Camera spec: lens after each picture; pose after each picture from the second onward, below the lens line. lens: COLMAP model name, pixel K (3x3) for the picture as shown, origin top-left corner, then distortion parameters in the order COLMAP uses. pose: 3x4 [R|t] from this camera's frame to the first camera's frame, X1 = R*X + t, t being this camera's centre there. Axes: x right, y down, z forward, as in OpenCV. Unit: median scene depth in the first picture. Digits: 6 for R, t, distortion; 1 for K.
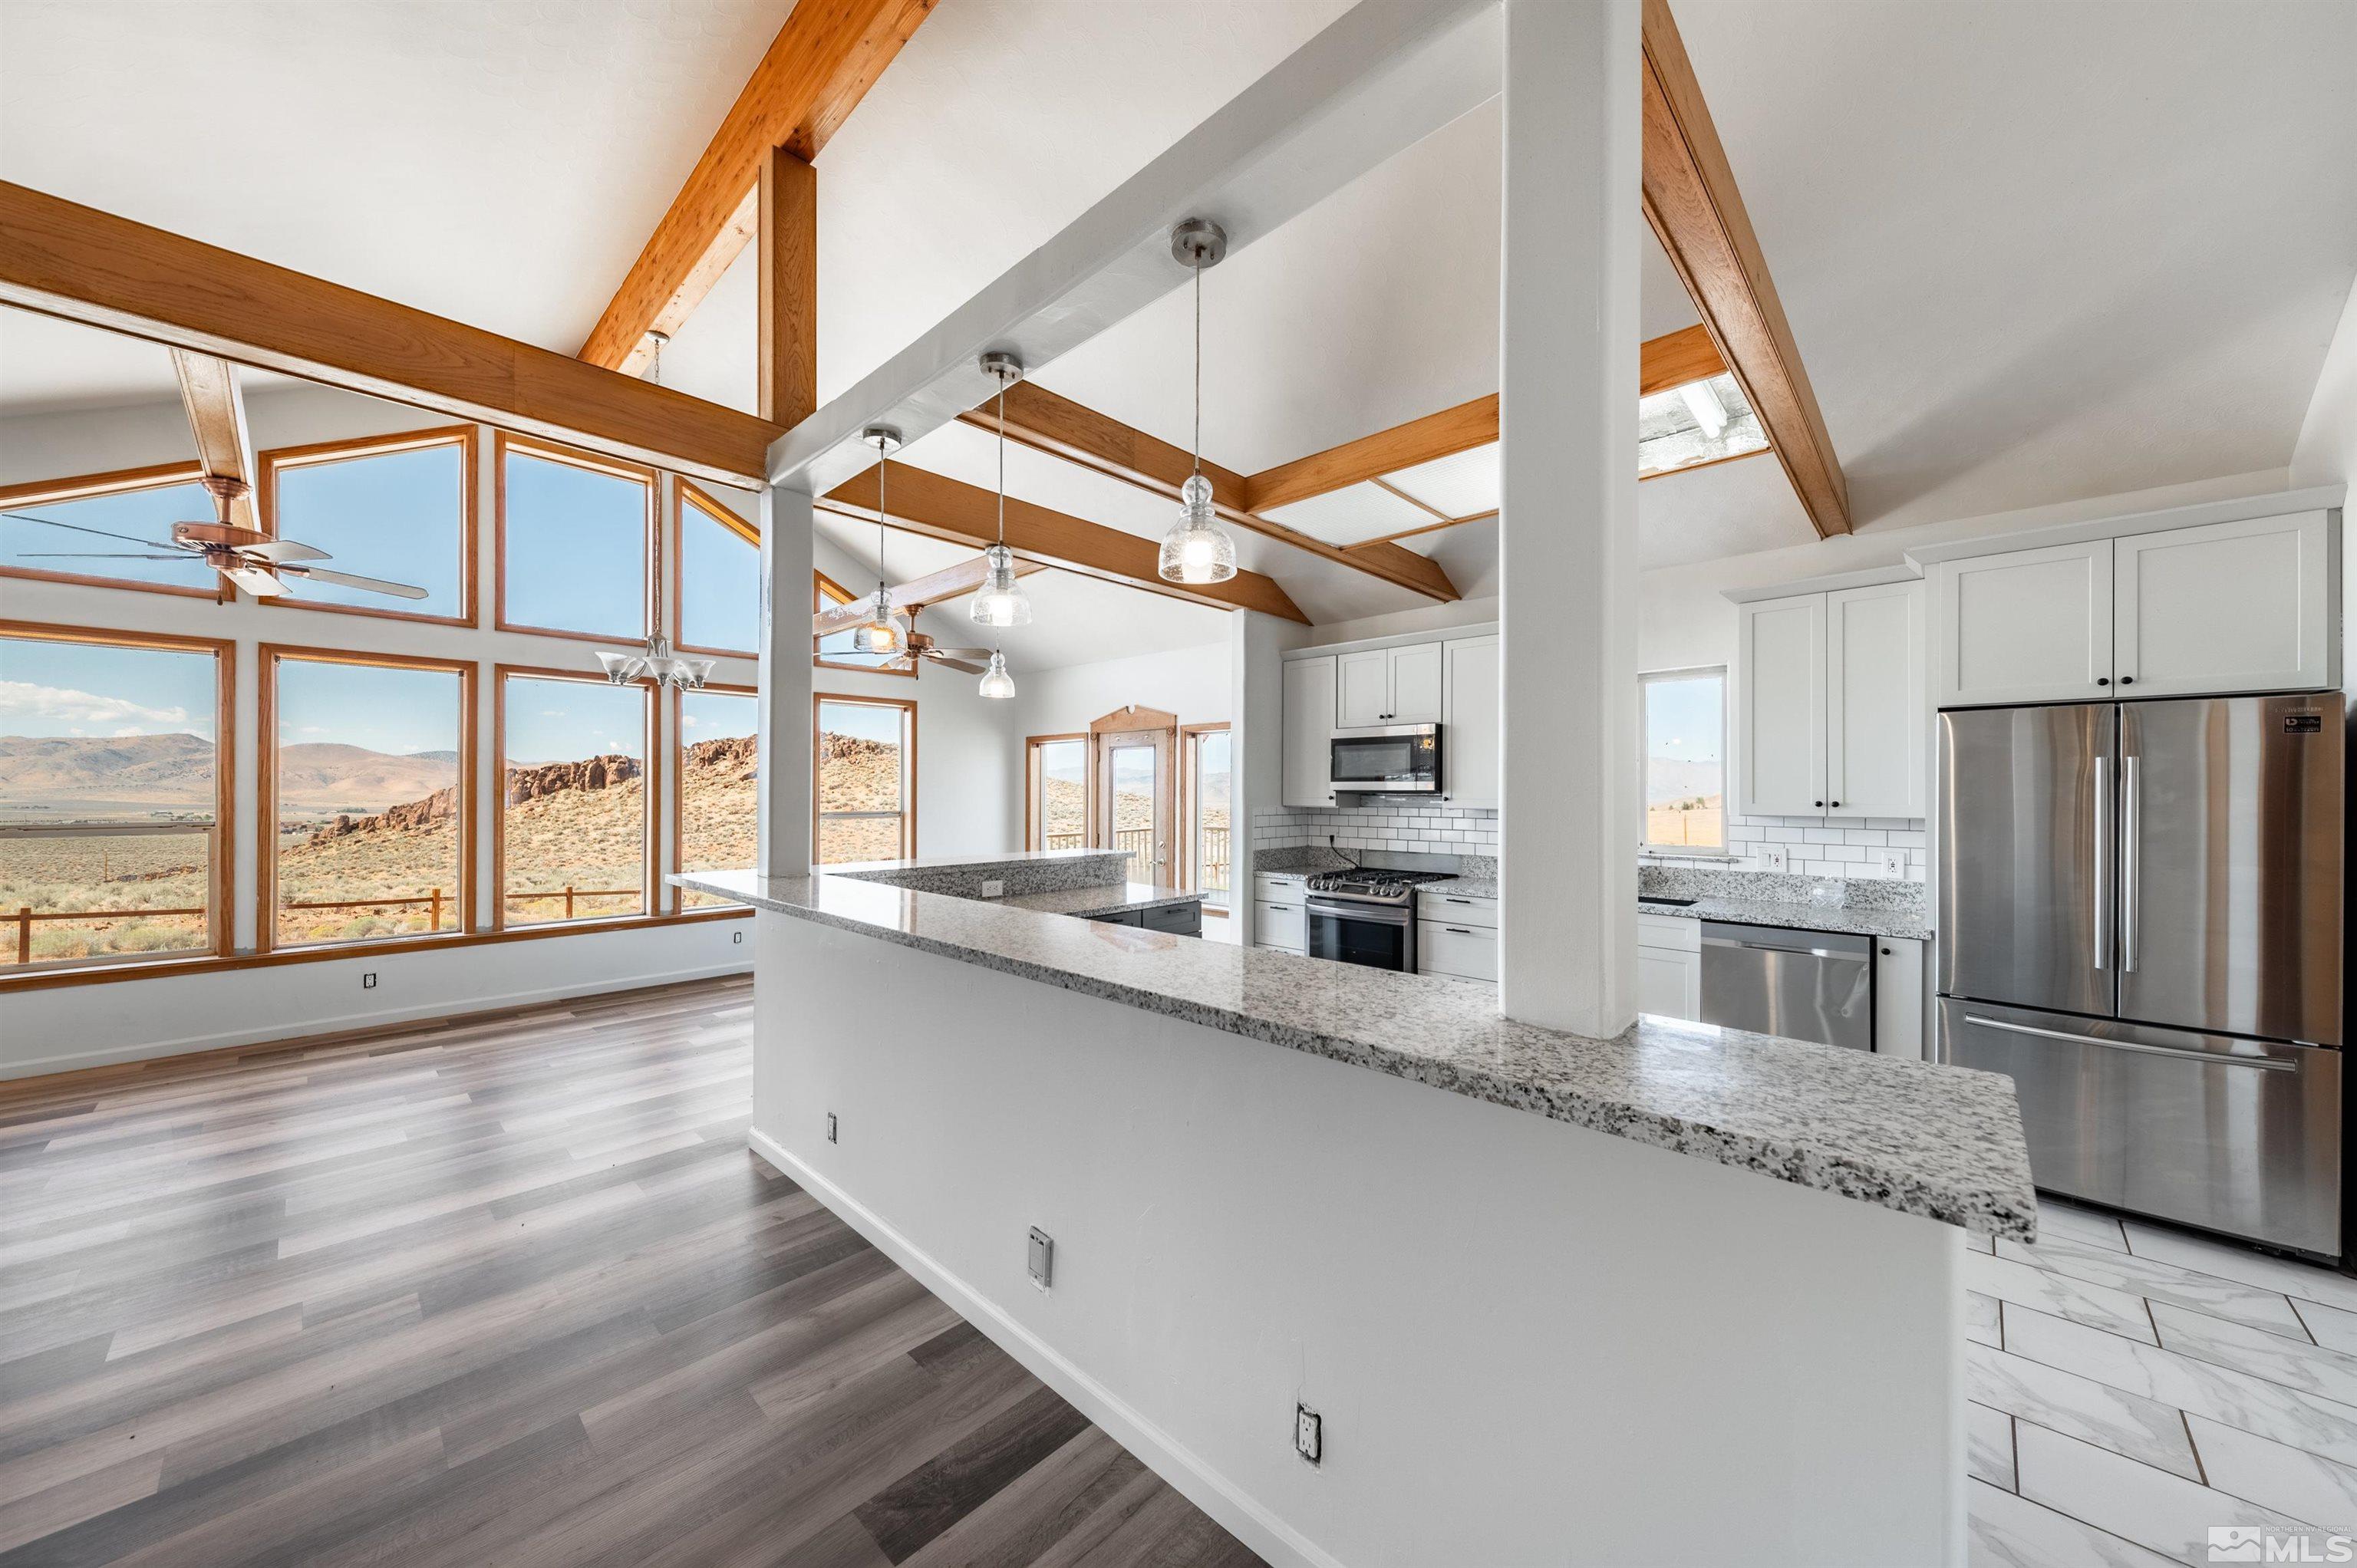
lens RADIAL K [[825.5, 0, 1177.0], [0, 825.5, 789.5], [0, 0, 1]] dist [0.006874, -0.001271]
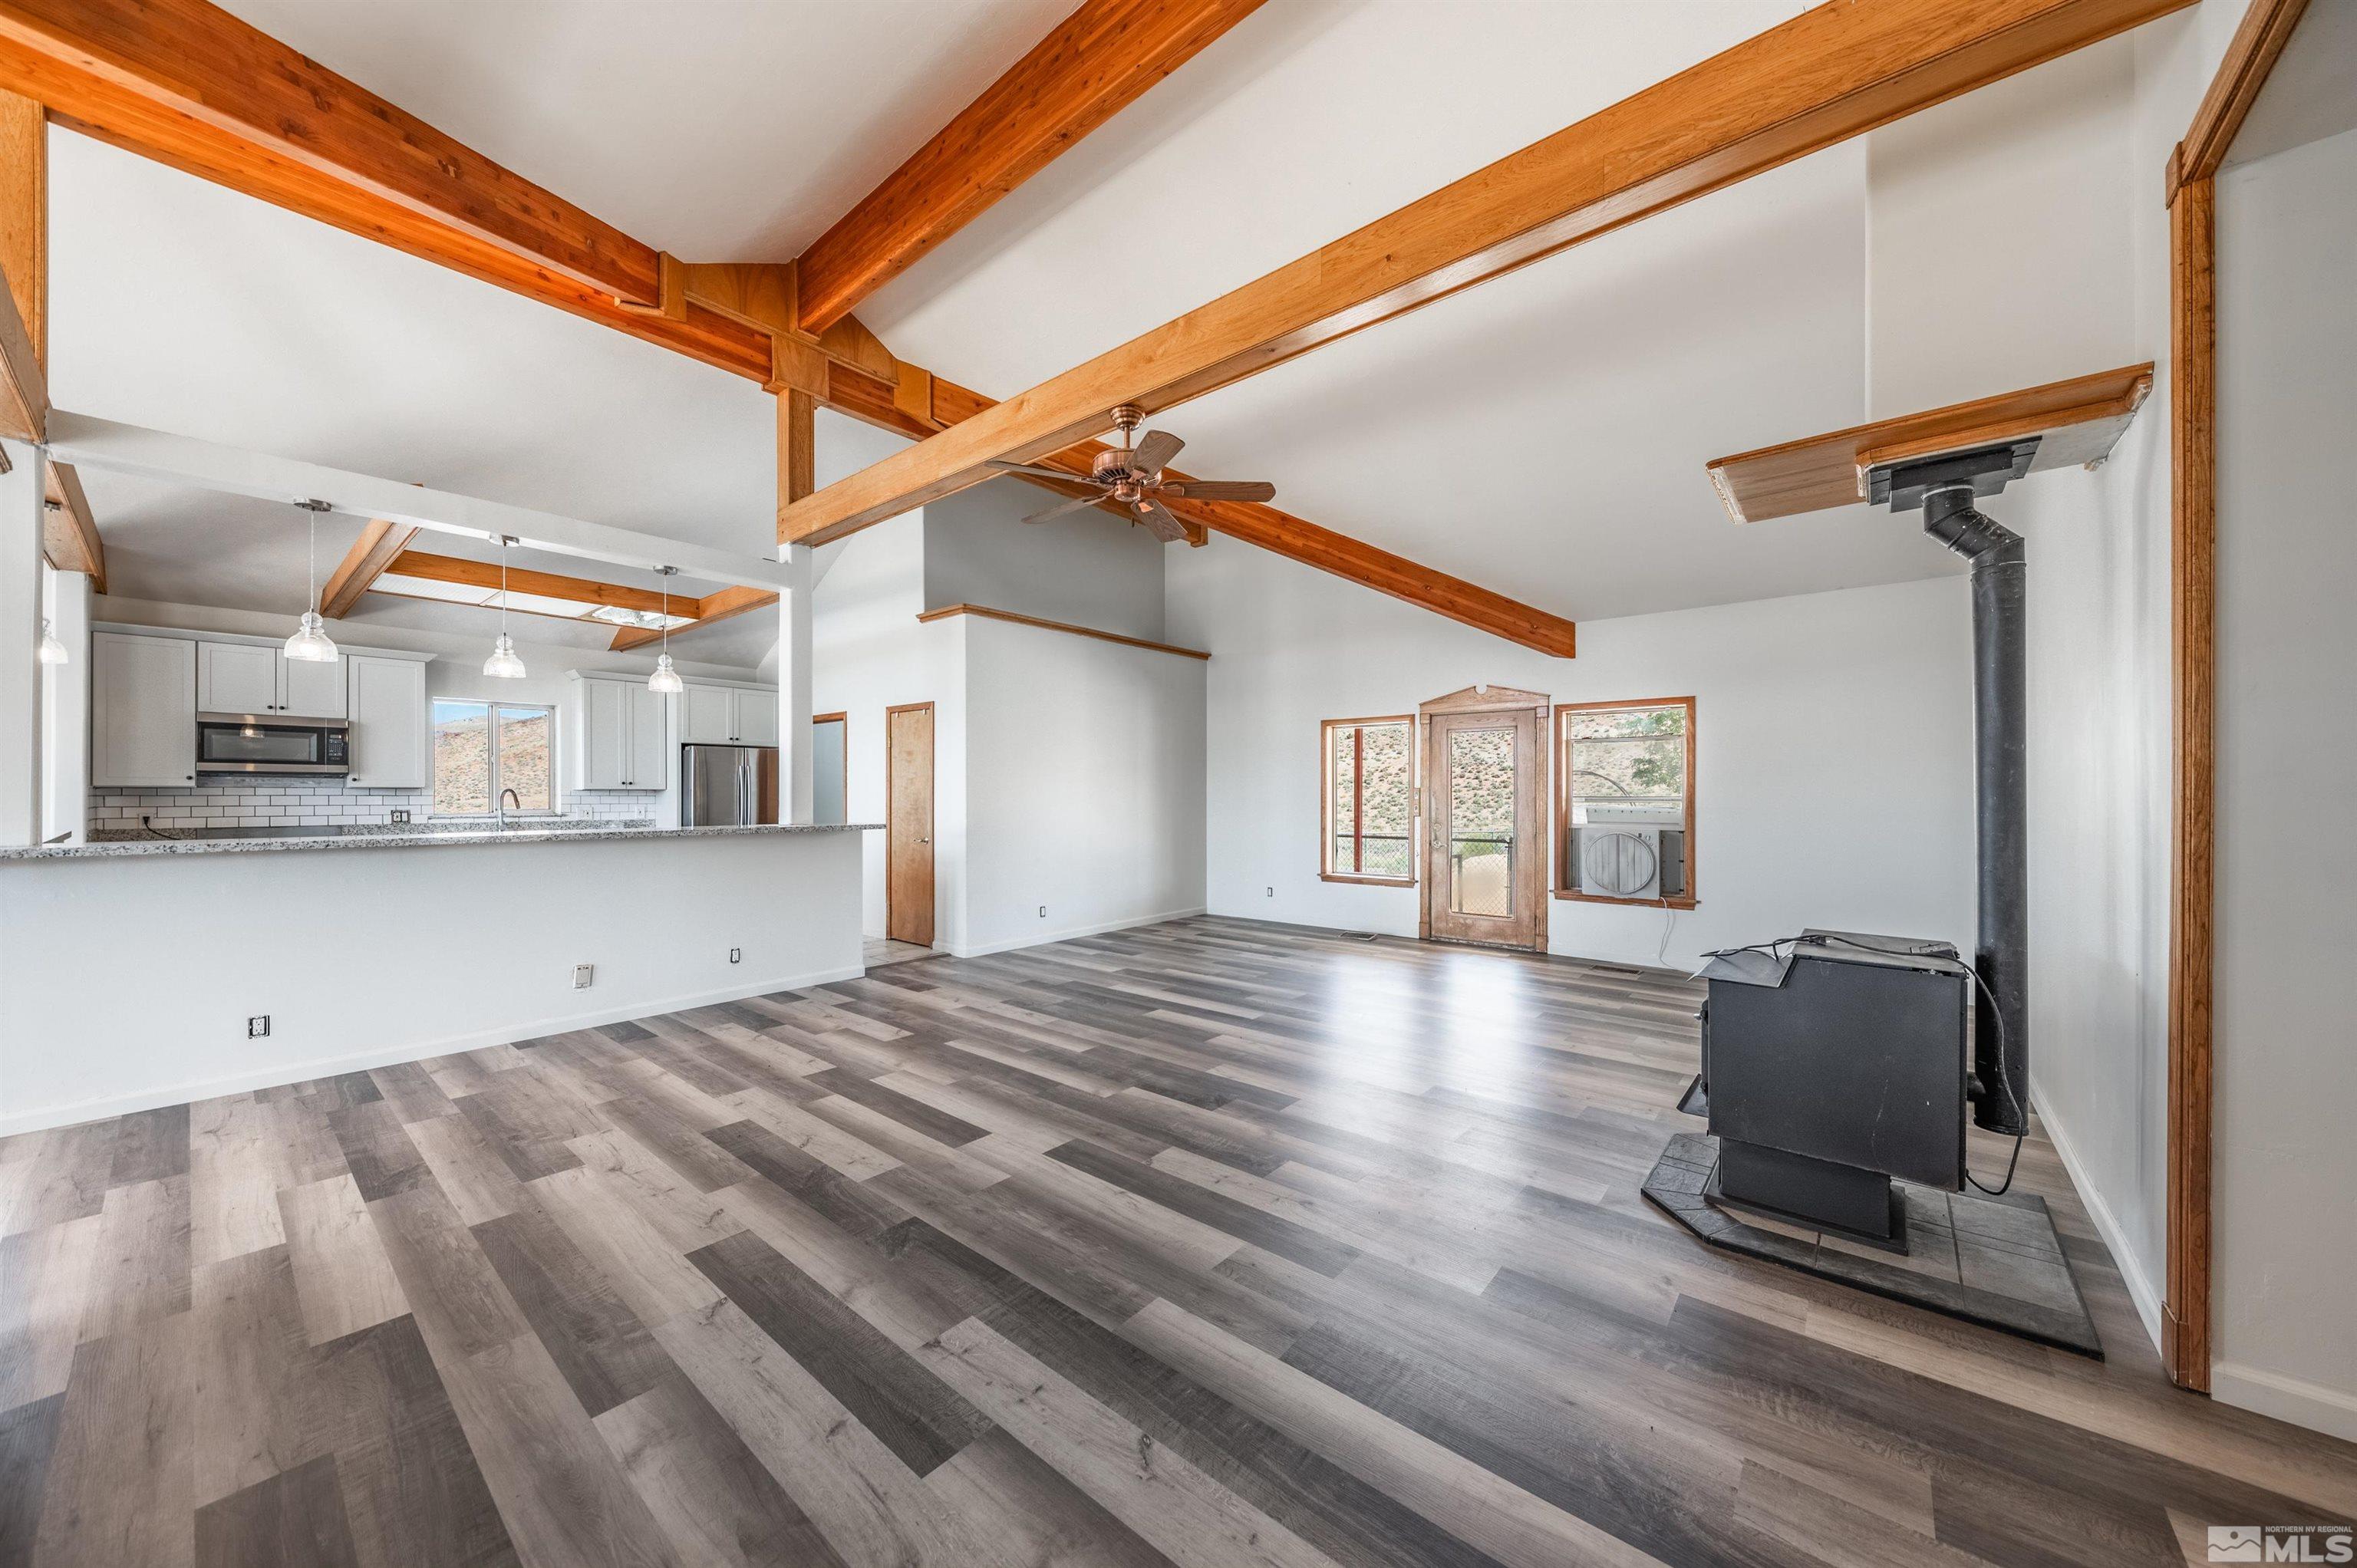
lens RADIAL K [[825.5, 0, 1183.5], [0, 825.5, 793.6], [0, 0, 1]] dist [0.006874, -0.001271]
pose [[-0.065801, -0.003455, 0.997827, -1.035029], [-0.004506, 0.999985, 0.003166, 0.023065], [-0.997823, -0.004288, -0.065815, -0.193855]]
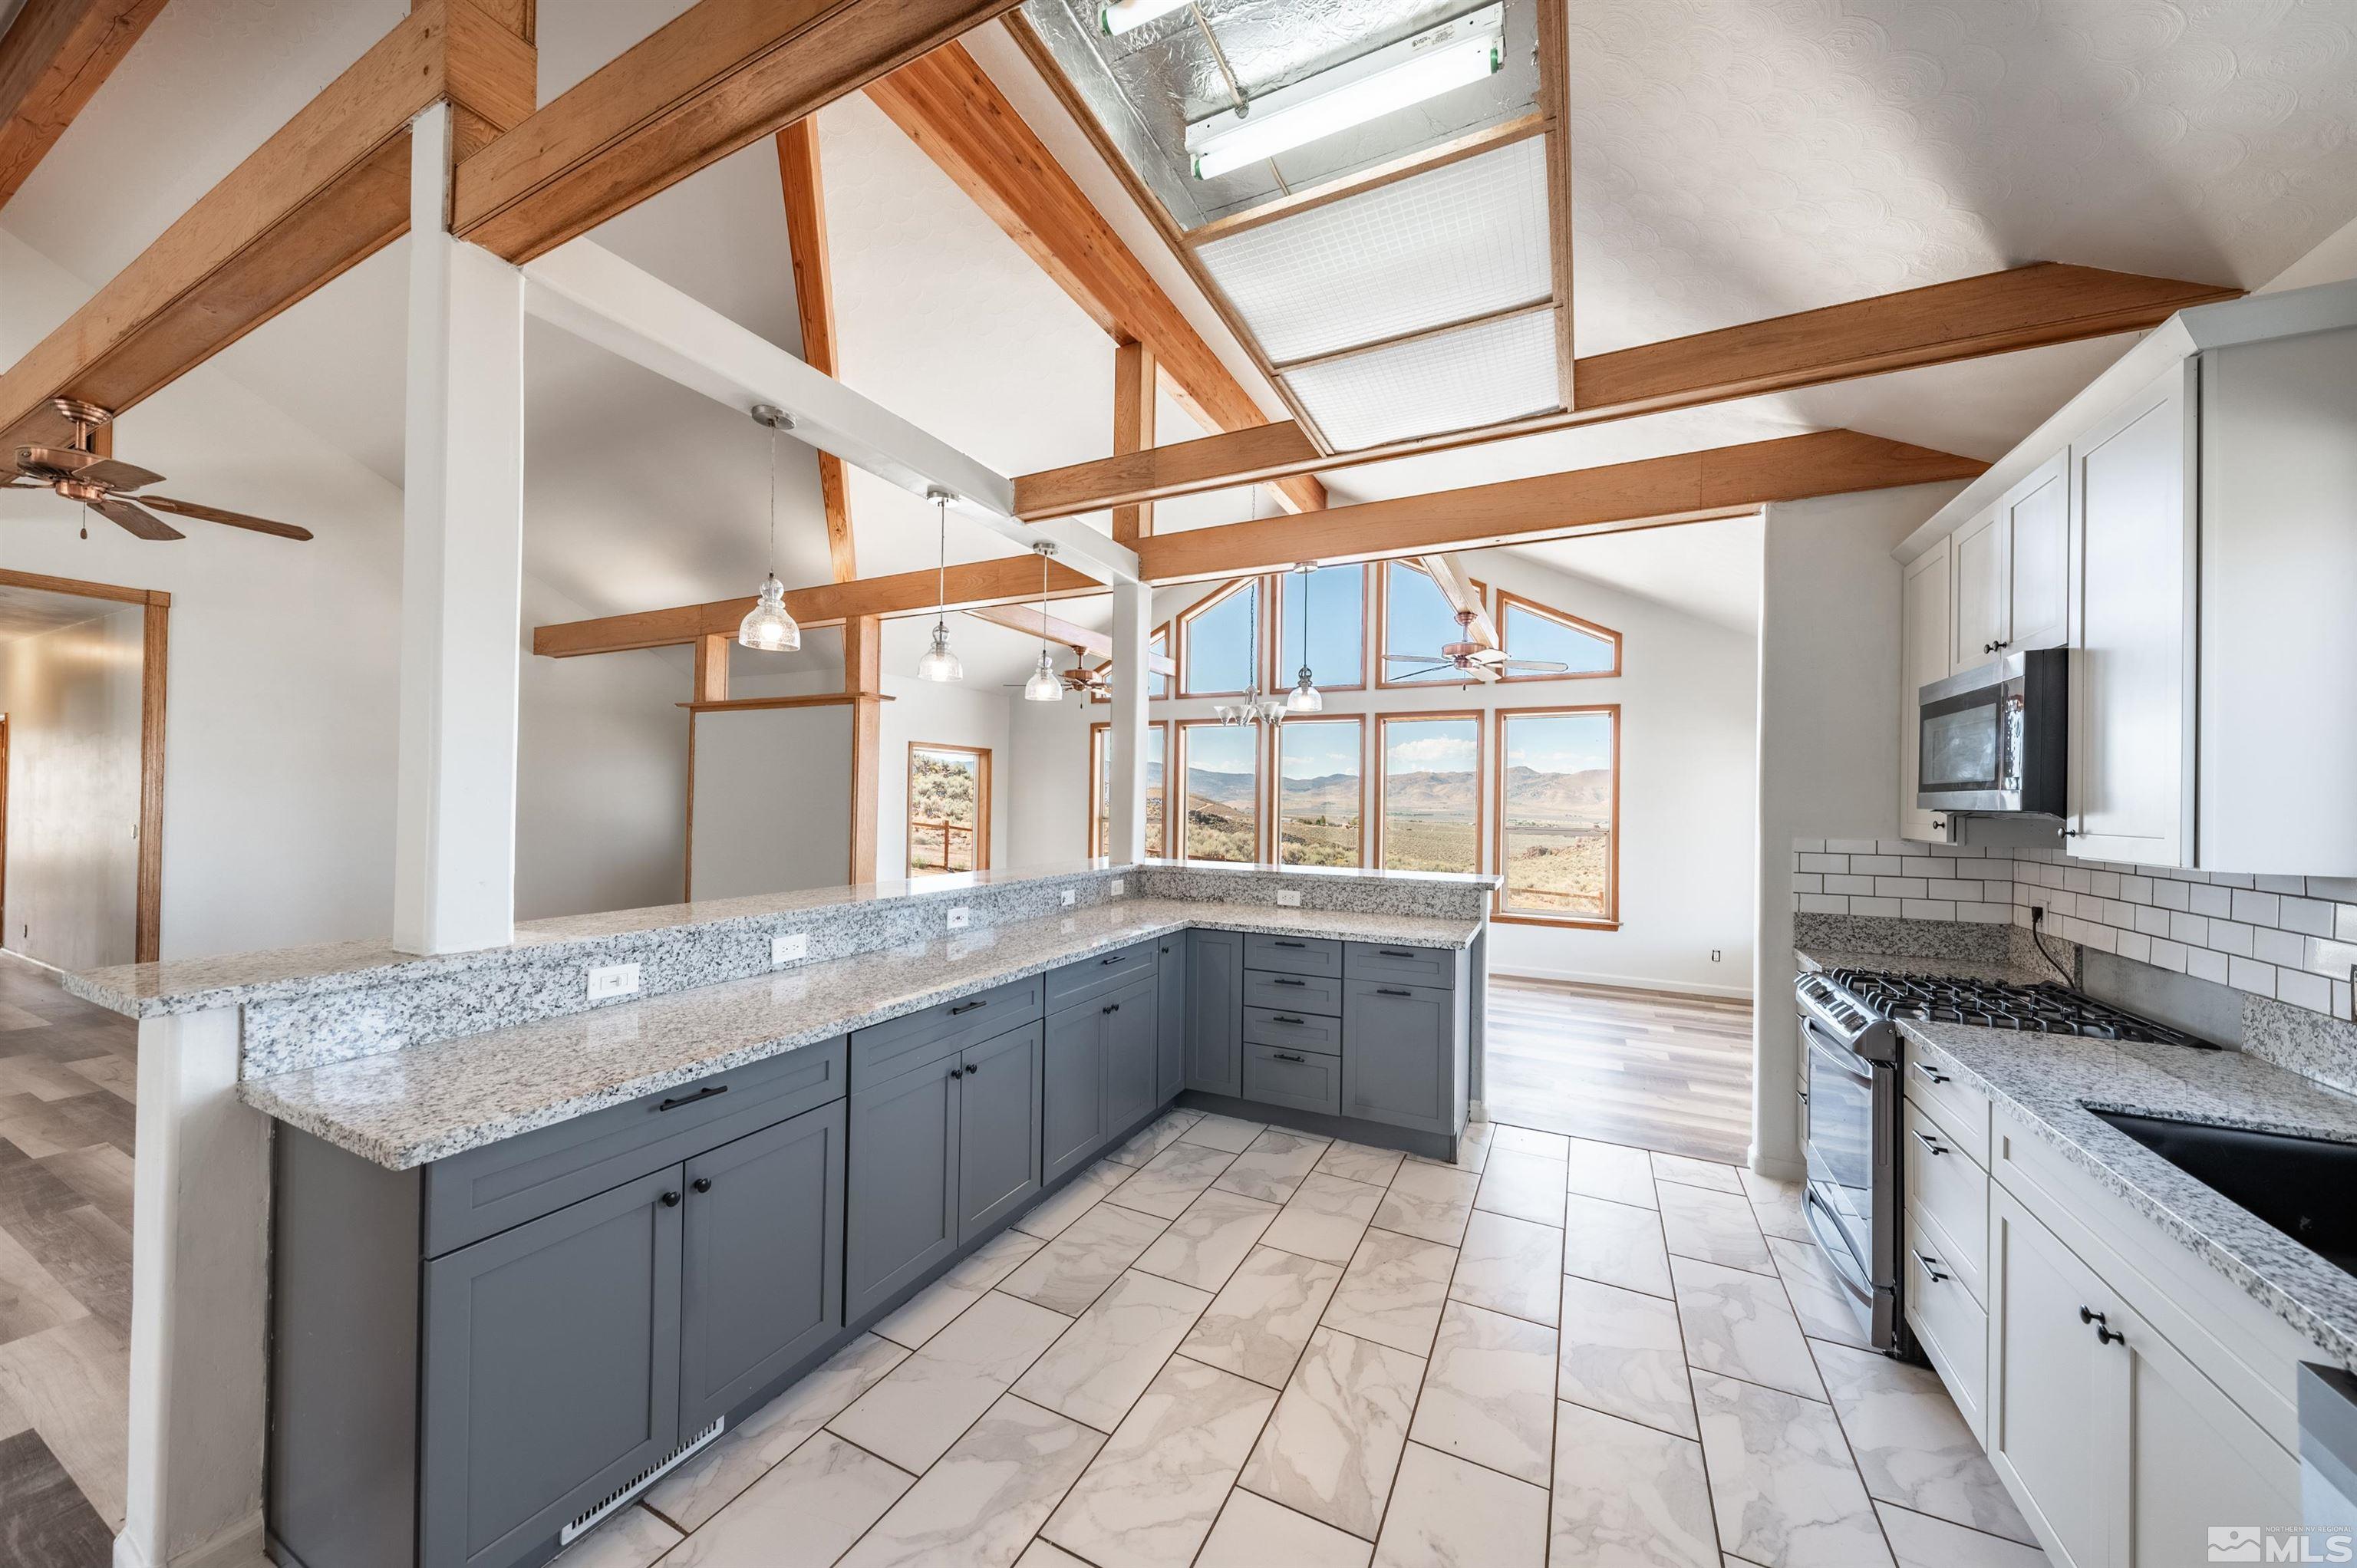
lens RADIAL K [[825.5, 0, 1164.3], [0, 825.5, 784.6], [0, 0, 1]] dist [0.006874, -0.001271]
pose [[0.280465, -0.015955, -0.959732, 0.592519], [-0.009877, 0.999761, -0.019507, -0.000024], [0.959813, 0.014951, 0.280241, 0.455958]]
